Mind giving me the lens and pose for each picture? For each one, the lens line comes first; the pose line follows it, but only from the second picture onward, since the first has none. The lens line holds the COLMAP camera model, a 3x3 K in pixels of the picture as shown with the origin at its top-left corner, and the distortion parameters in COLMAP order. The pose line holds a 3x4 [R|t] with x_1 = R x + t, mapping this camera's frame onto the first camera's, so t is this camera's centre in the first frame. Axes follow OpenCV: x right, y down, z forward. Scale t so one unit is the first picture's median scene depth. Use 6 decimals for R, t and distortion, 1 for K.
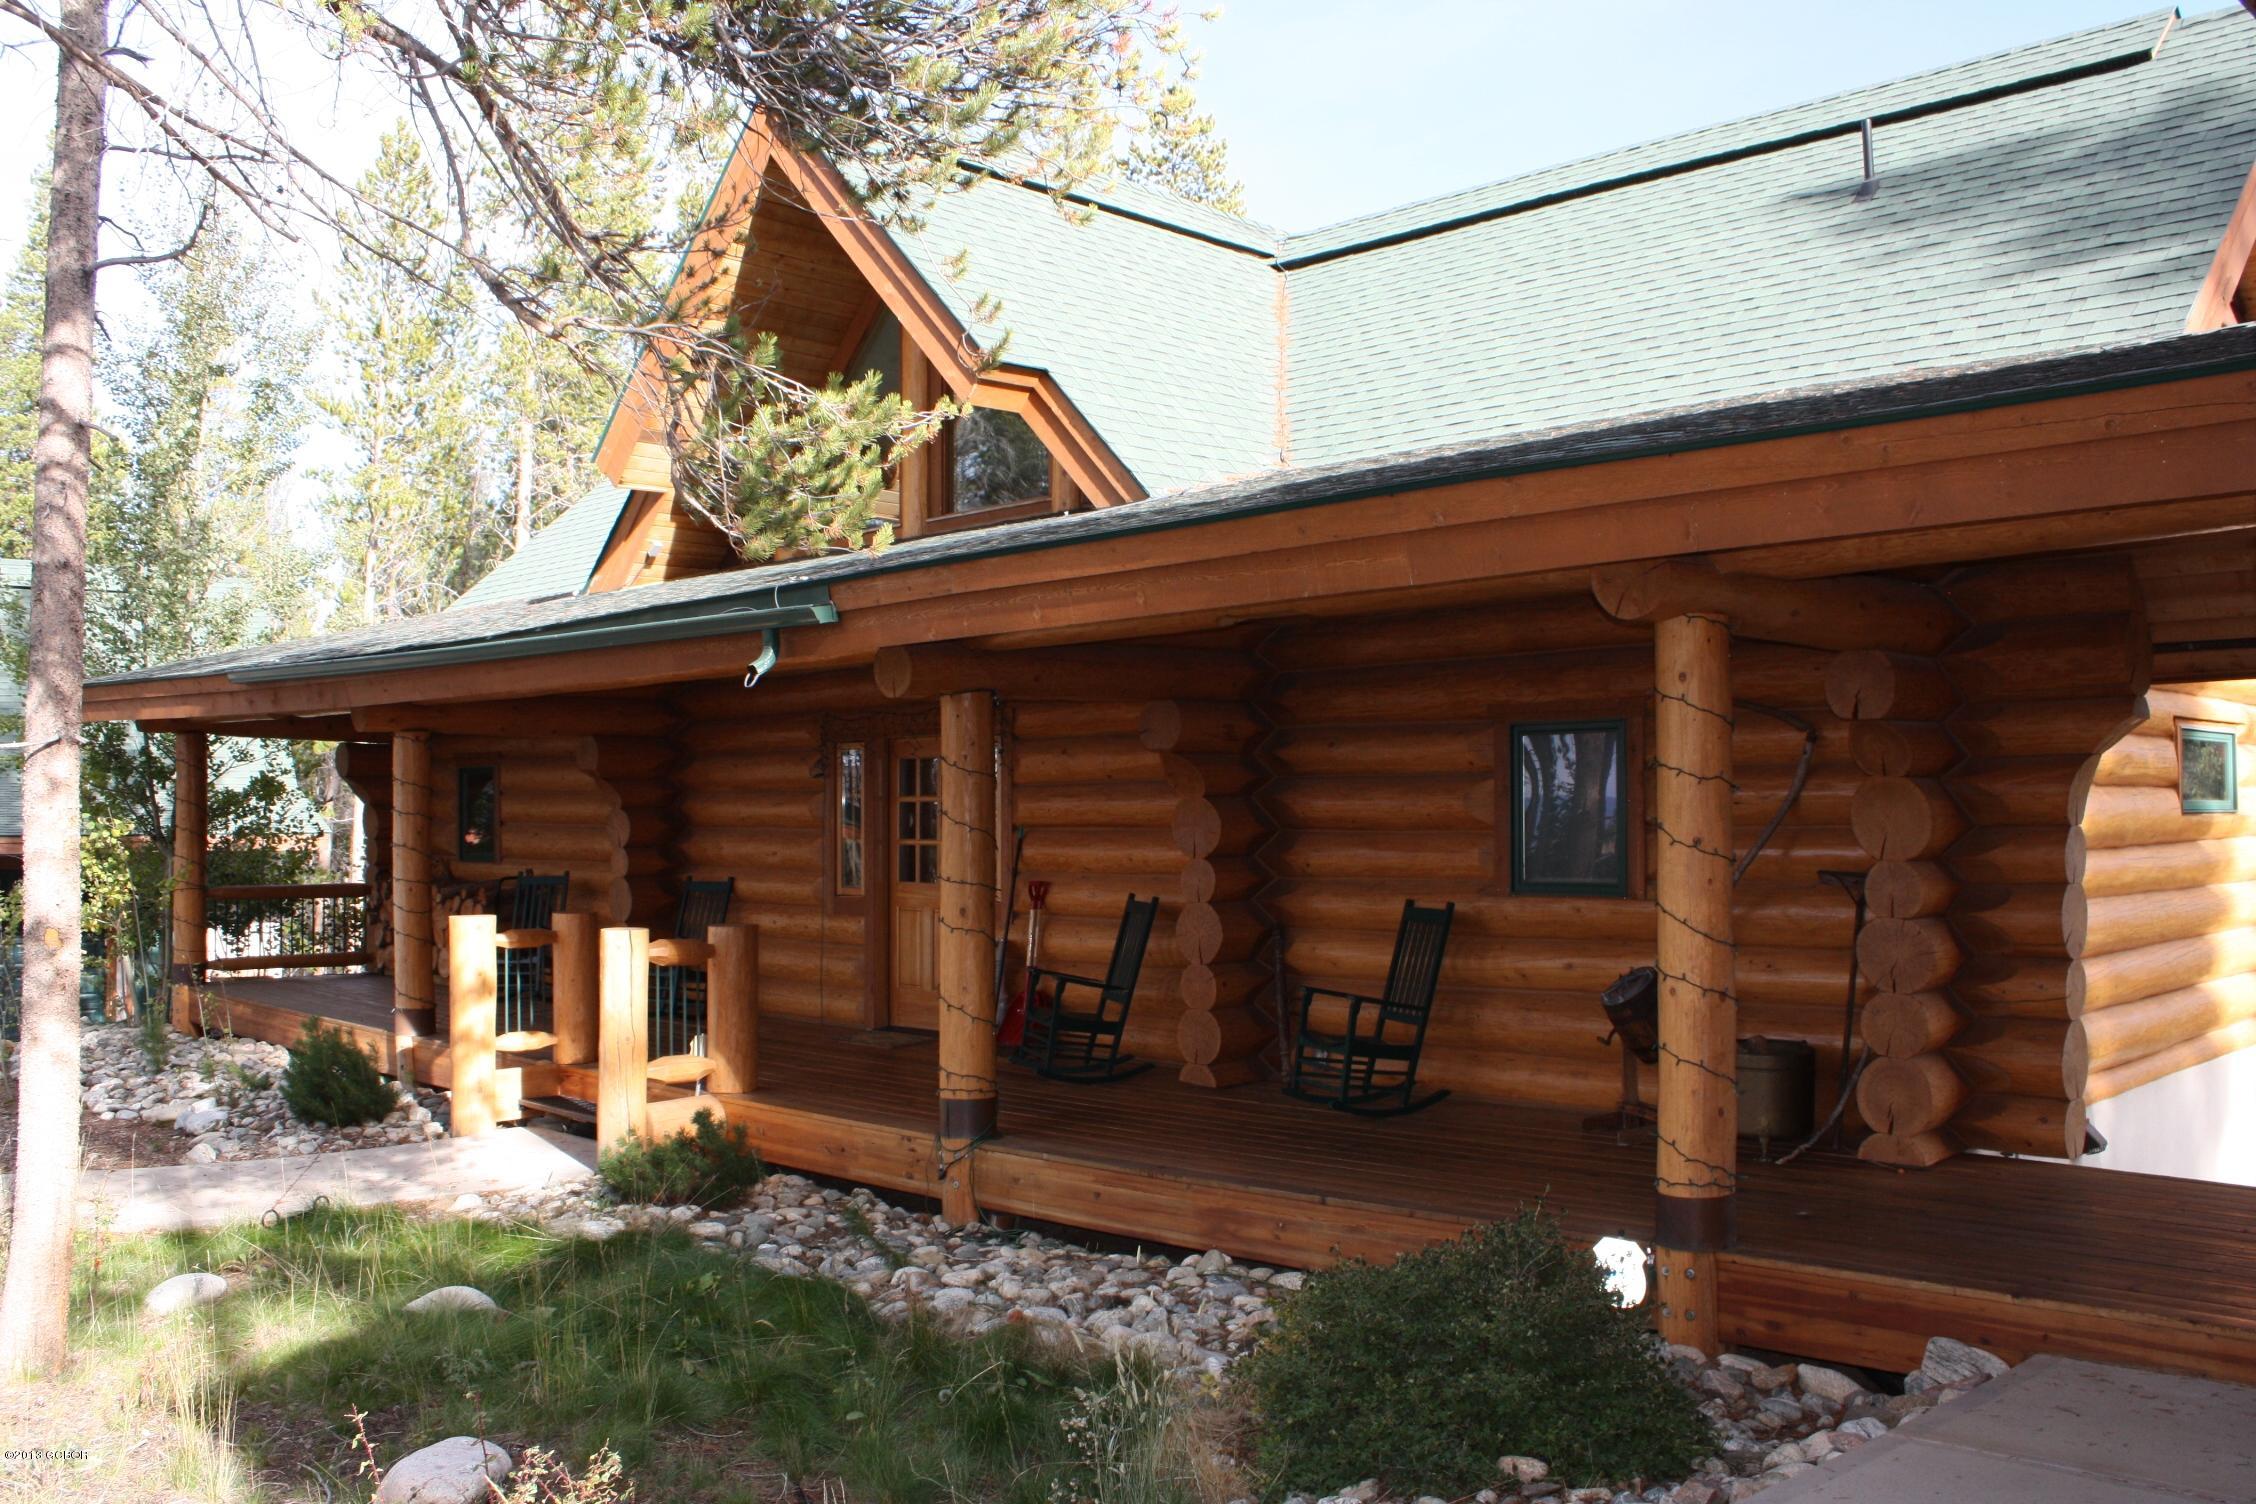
lens RADIAL K [[1904.9, 0, 1132.5], [0, 1904.9, 764.3], [0, 0, 1]] dist [-0.116107, 0.065270]
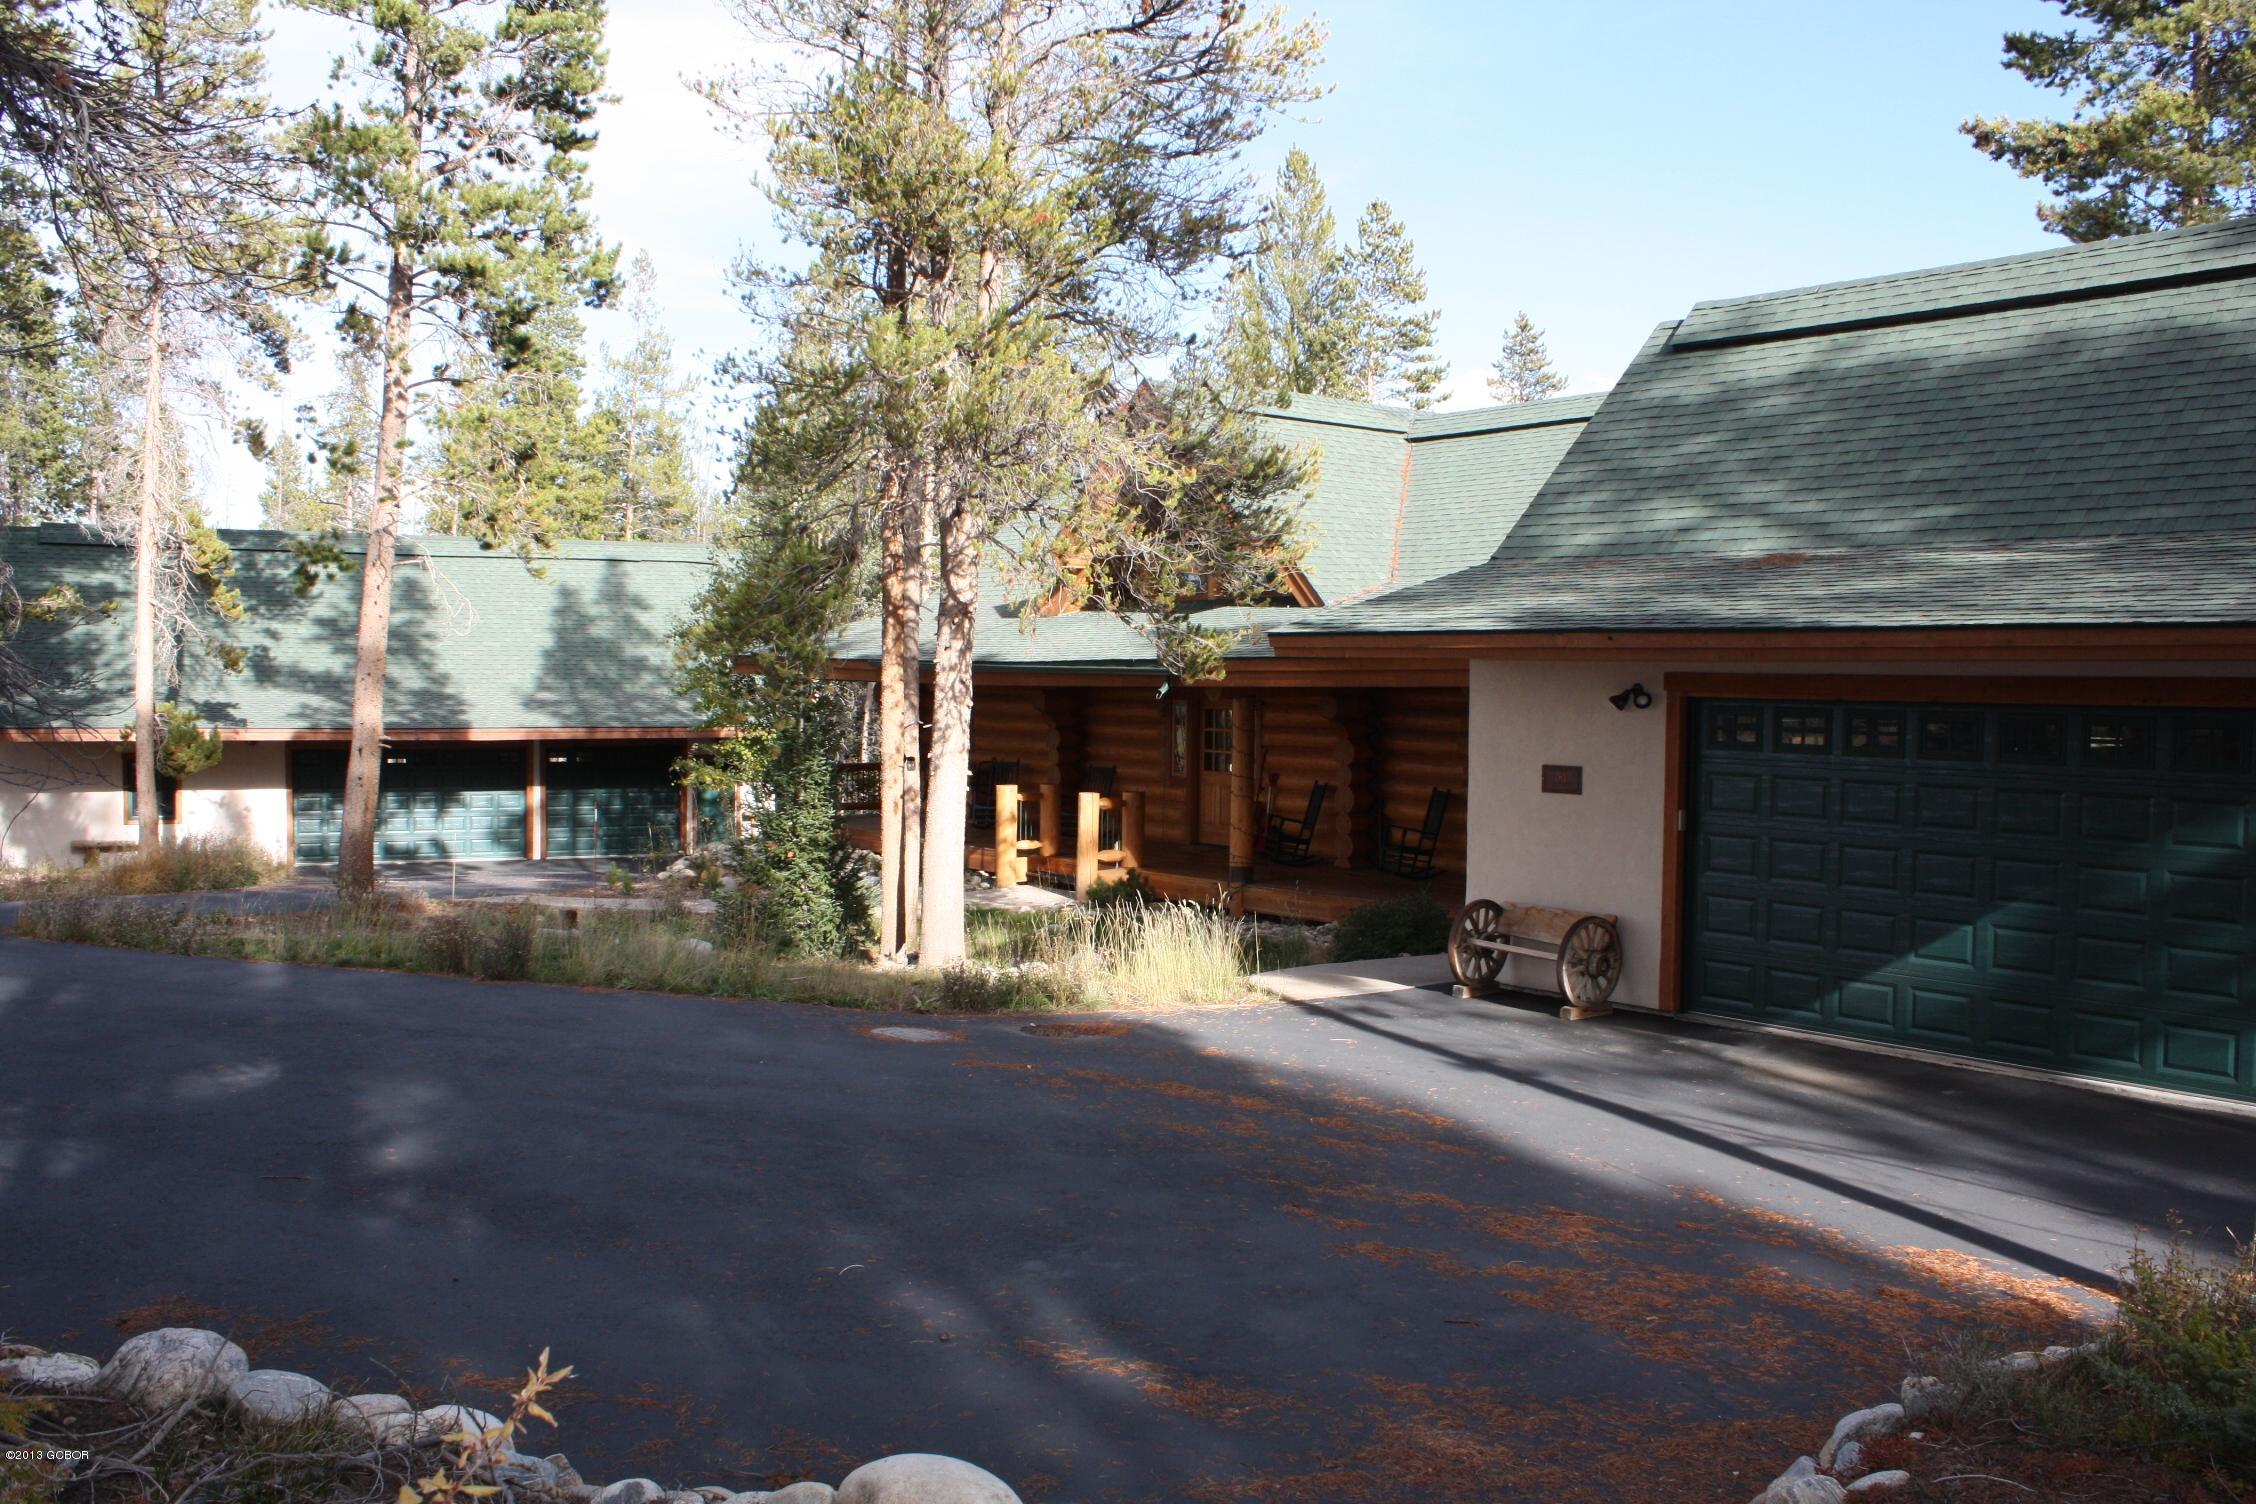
lens RADIAL K [[1904.9, 0, 1127.8], [0, 1904.9, 746.8], [0, 0, 1]] dist [-0.116107, 0.065270]
pose [[0.991654, 0.017656, -0.127711, 0.064106], [-0.009430, 0.997858, 0.064737, -0.110380], [0.128580, -0.062992, 0.989696, -1.184506]]
